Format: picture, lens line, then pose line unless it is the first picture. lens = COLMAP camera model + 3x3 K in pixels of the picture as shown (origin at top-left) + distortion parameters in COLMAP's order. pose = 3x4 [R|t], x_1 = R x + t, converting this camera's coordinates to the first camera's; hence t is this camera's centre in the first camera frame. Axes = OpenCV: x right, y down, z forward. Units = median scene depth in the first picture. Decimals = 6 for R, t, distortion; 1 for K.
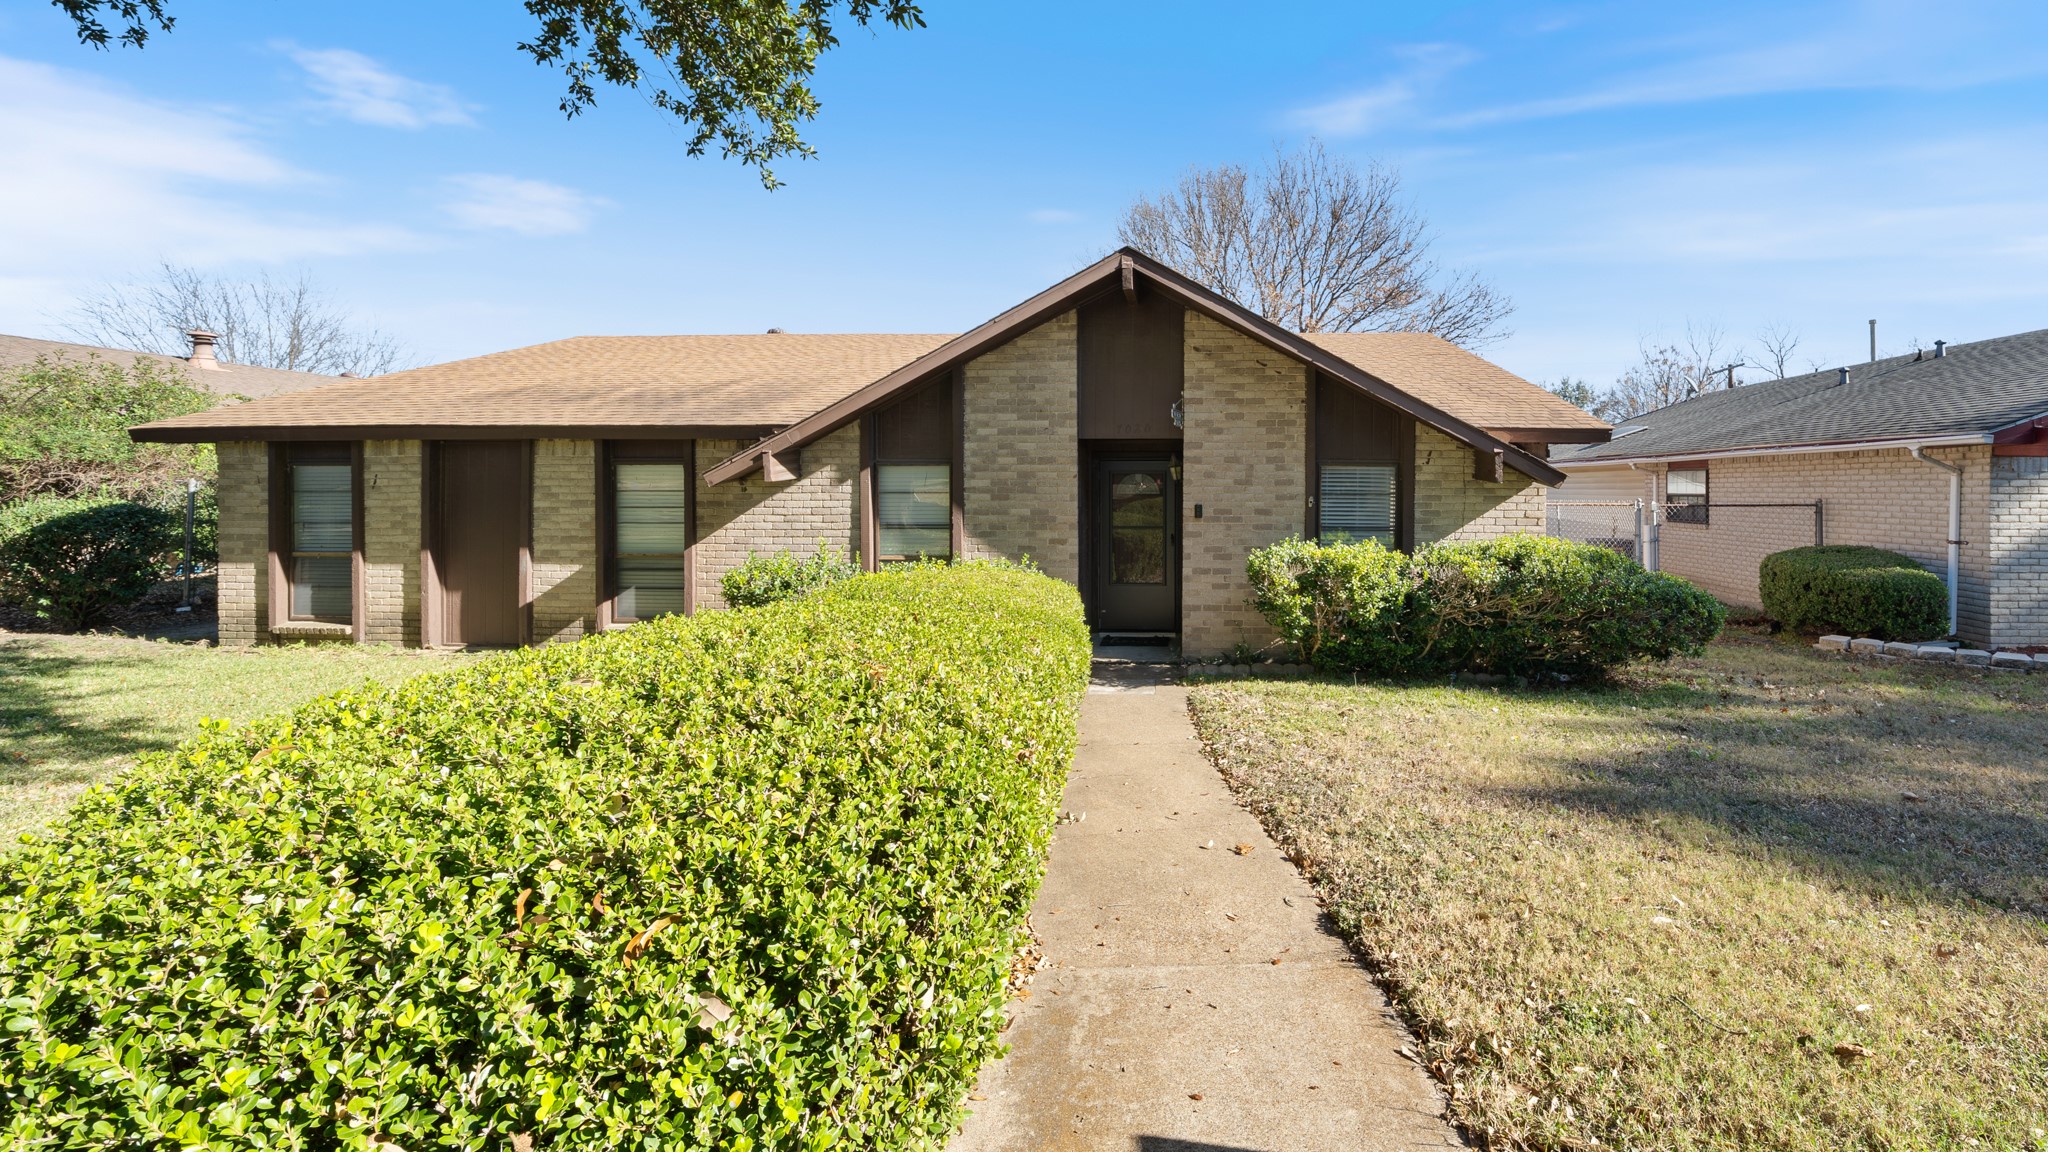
lens RADIAL K [[722.9, 0, 1020.5], [0, 722.9, 545.8], [0, 0, 1]] dist [-0.002876, -0.000307]
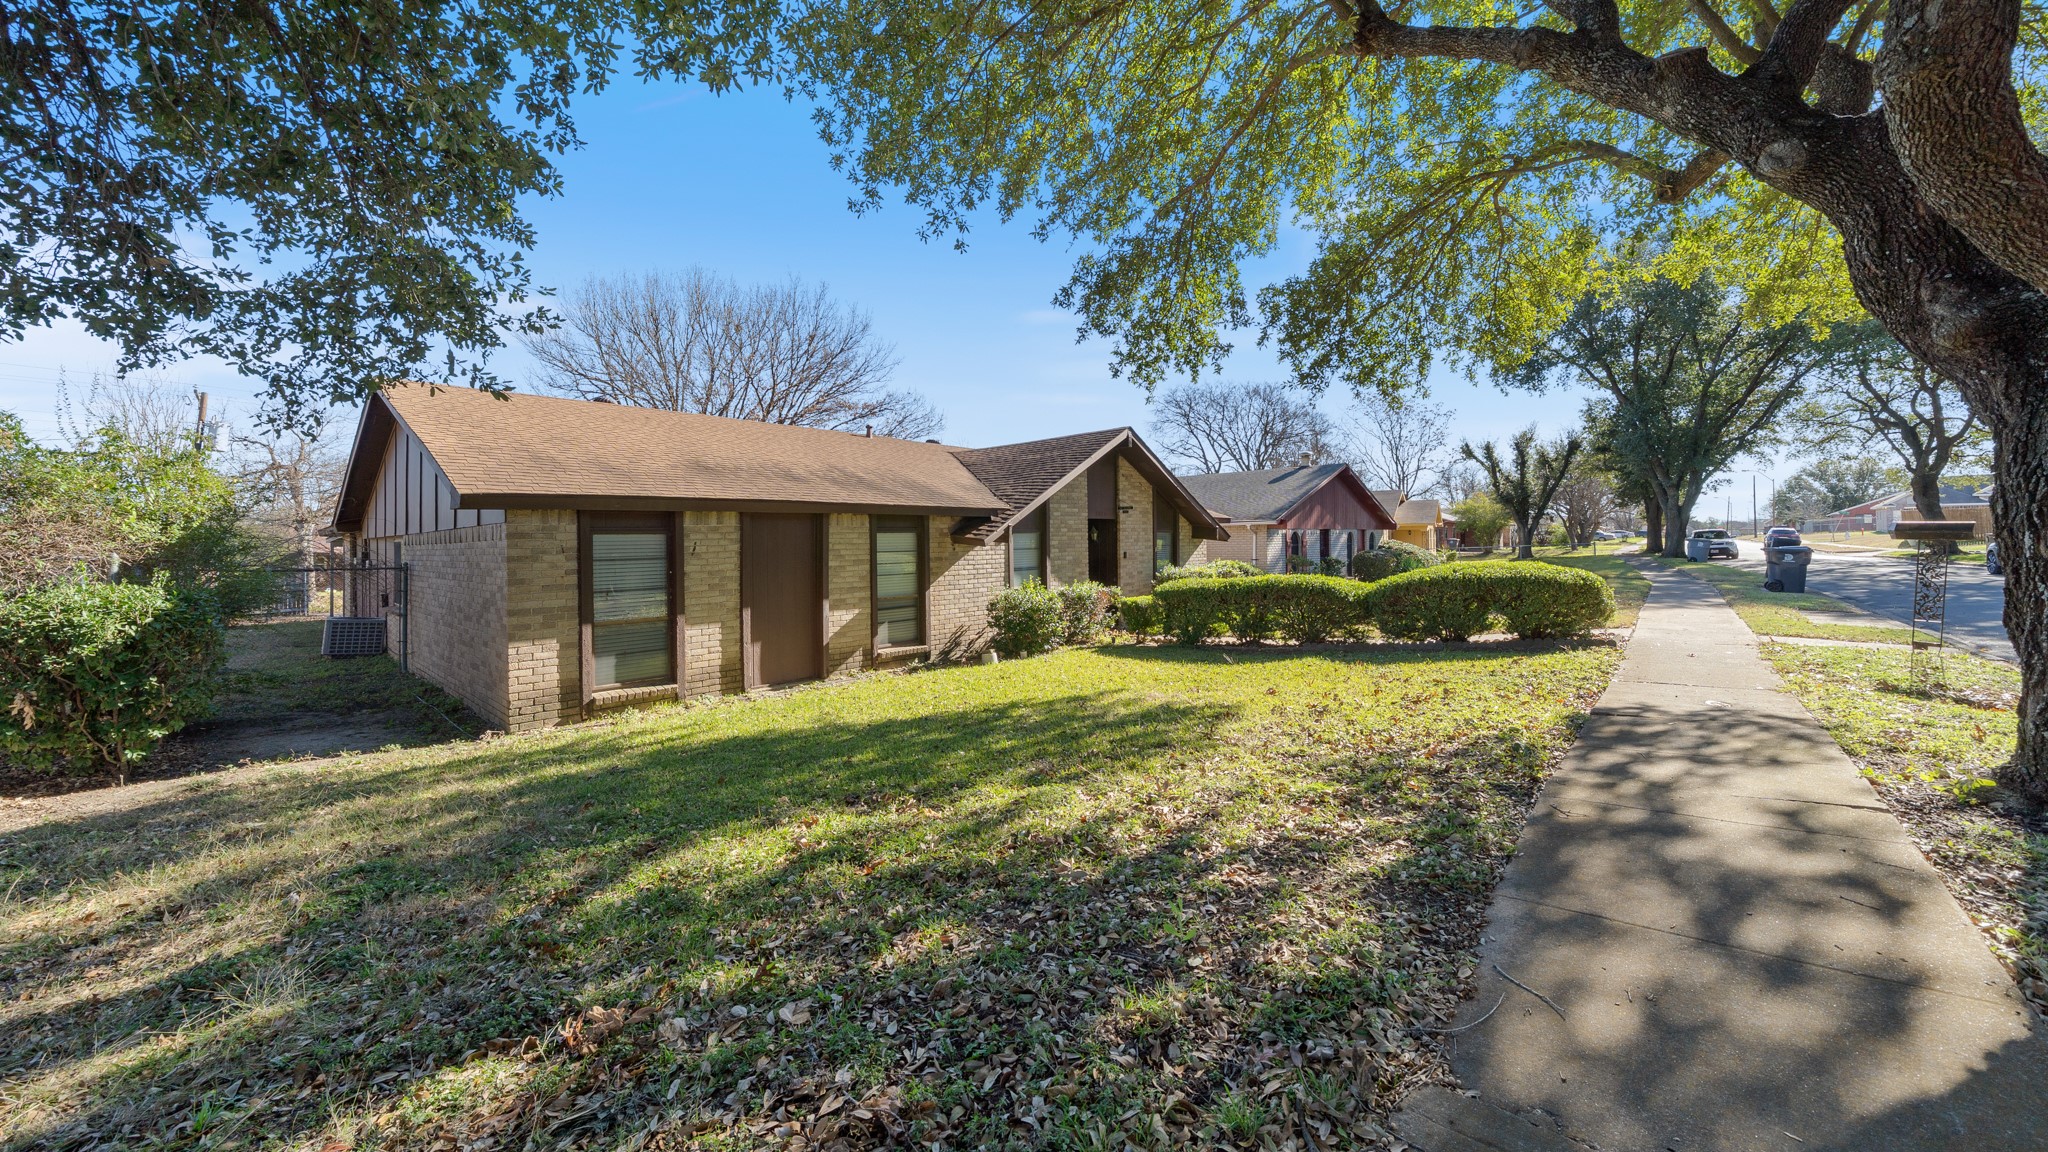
lens RADIAL K [[722.9, 0, 1020.5], [0, 722.9, 545.8], [0, 0, 1]] dist [-0.002876, -0.000307]
pose [[0.654541, -0.022688, 0.755686, -1.398442], [0.023450, 0.999678, 0.009702, -0.092457], [-0.755662, 0.011370, 0.654863, -0.082727]]
